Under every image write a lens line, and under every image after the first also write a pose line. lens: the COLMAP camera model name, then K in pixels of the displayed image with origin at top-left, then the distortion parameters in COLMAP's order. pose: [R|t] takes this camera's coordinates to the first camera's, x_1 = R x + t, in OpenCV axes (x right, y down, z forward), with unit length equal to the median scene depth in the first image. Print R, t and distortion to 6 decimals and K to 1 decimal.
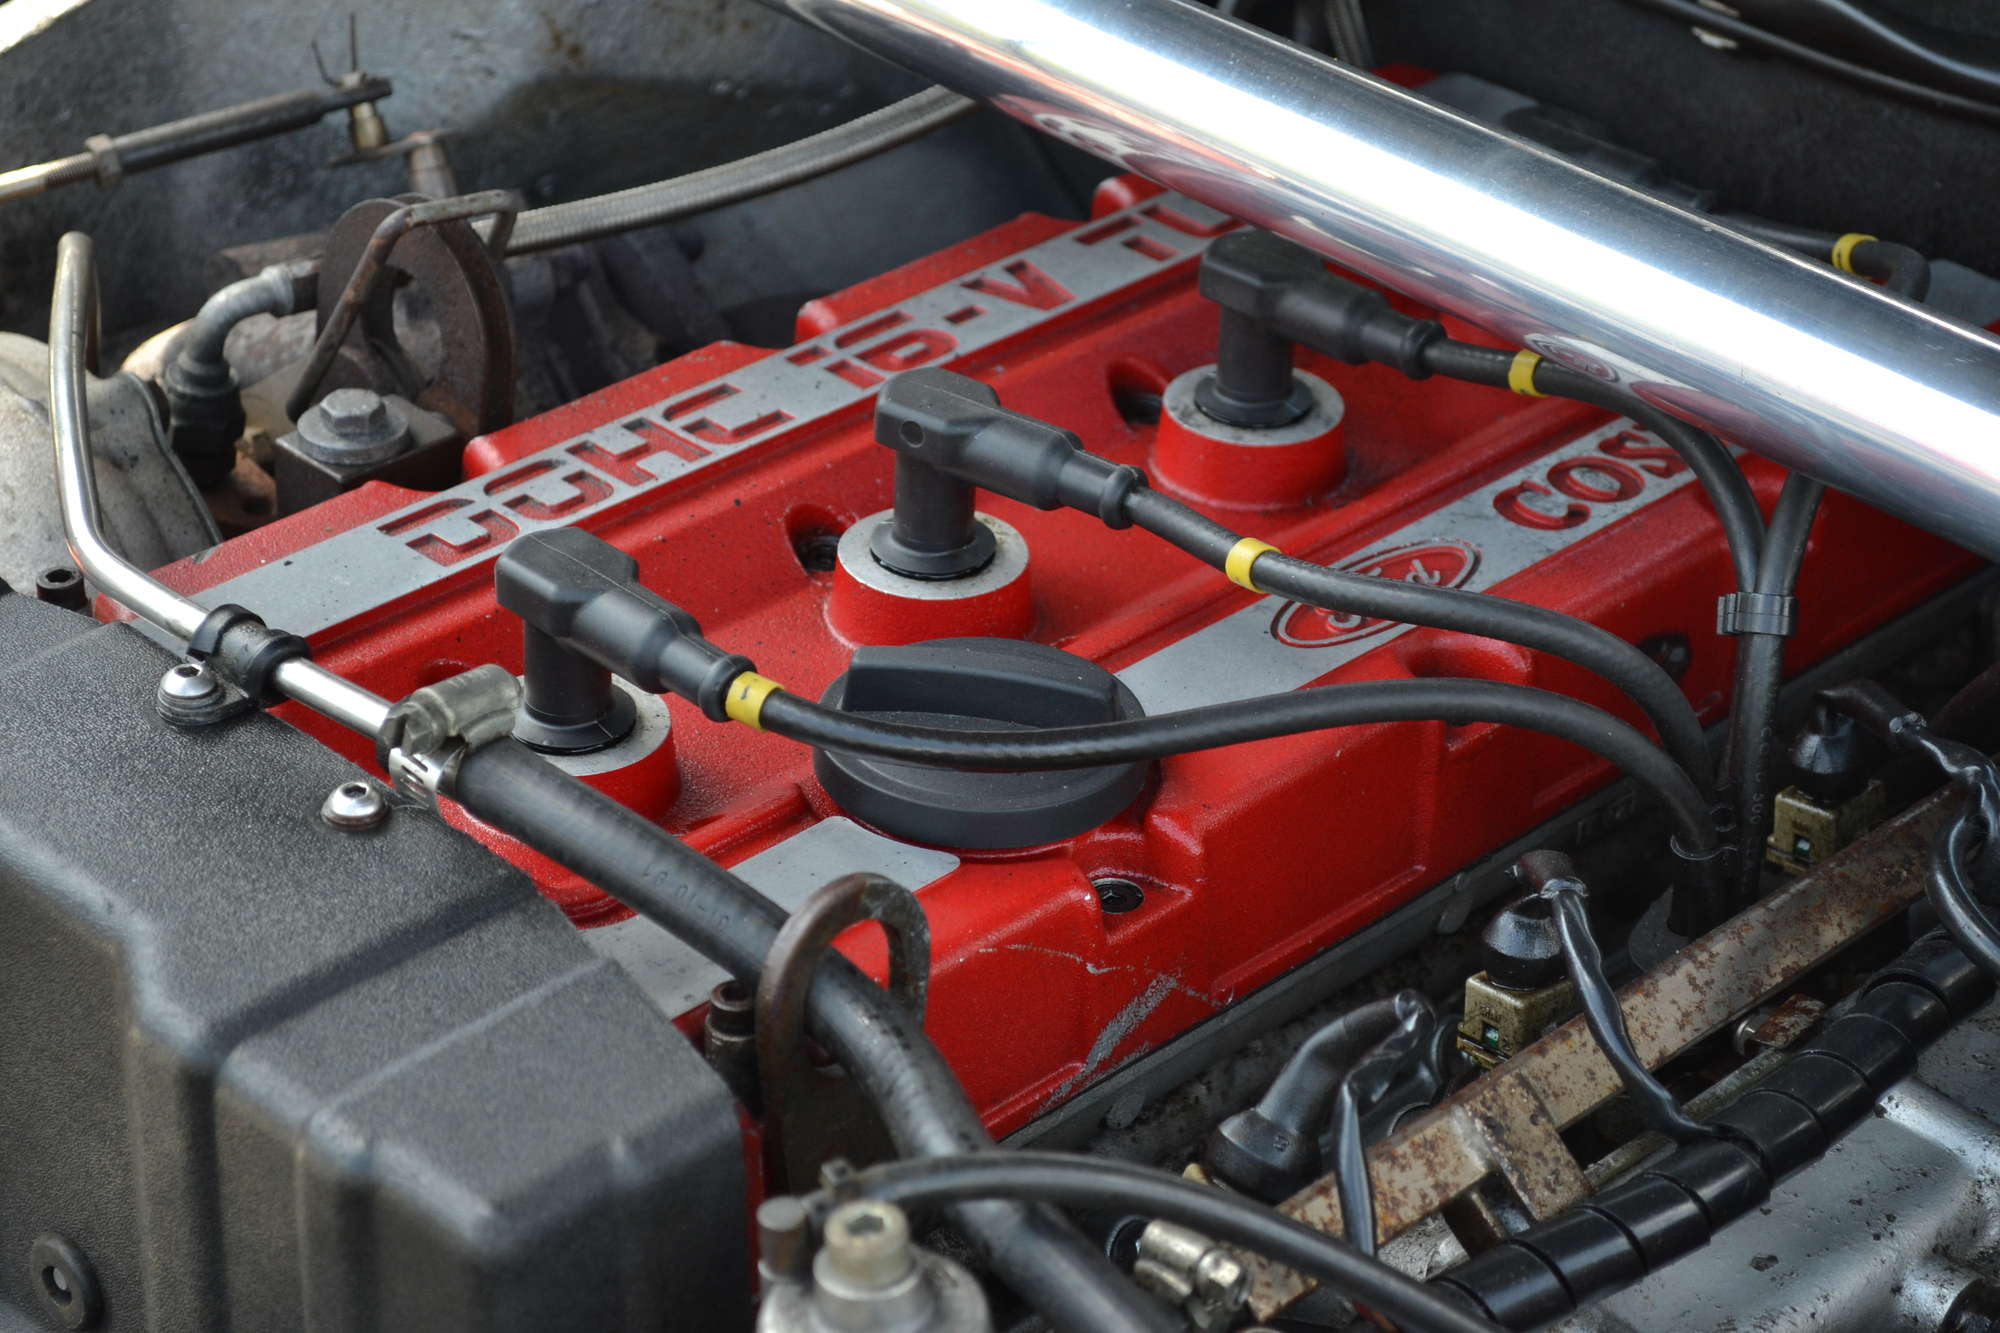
lens RADIAL K [[4706.2, 0, 996.3], [0, 4706.2, 664.6], [0, 0, 1]] dist [-0.030081, 0.000000]
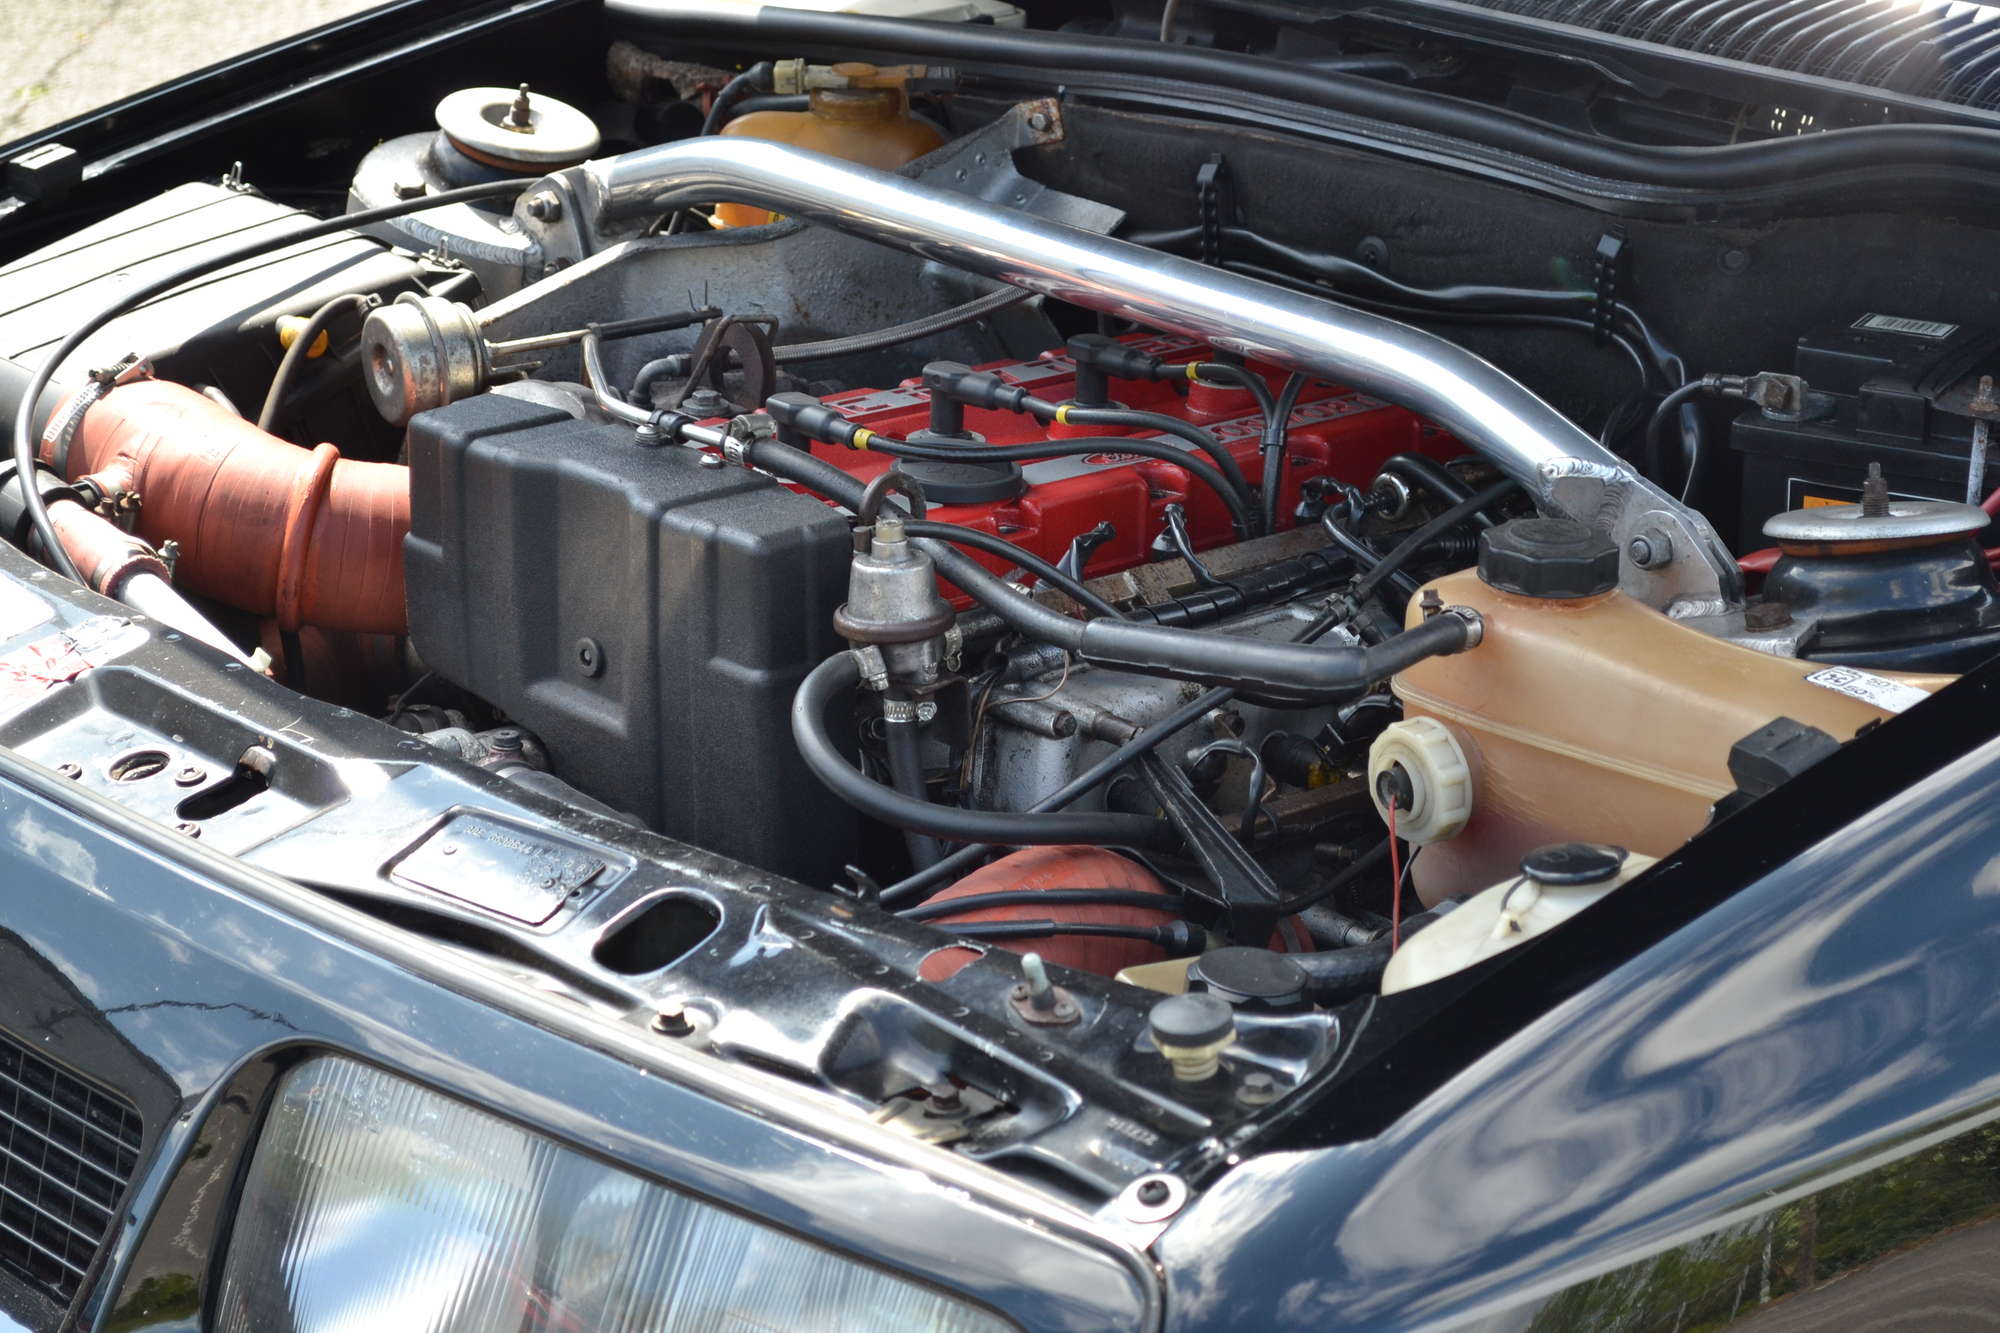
lens RADIAL K [[4706.2, 0, 1001.8], [0, 4706.2, 667.5], [0, 0, 1]] dist [-0.030081, 0.000000]
pose [[0.998587, 0.015321, -0.050882, 0.156746], [-0.025670, 0.977477, -0.209476, 0.667739], [0.046527, 0.210487, 0.976489, -1.489593]]
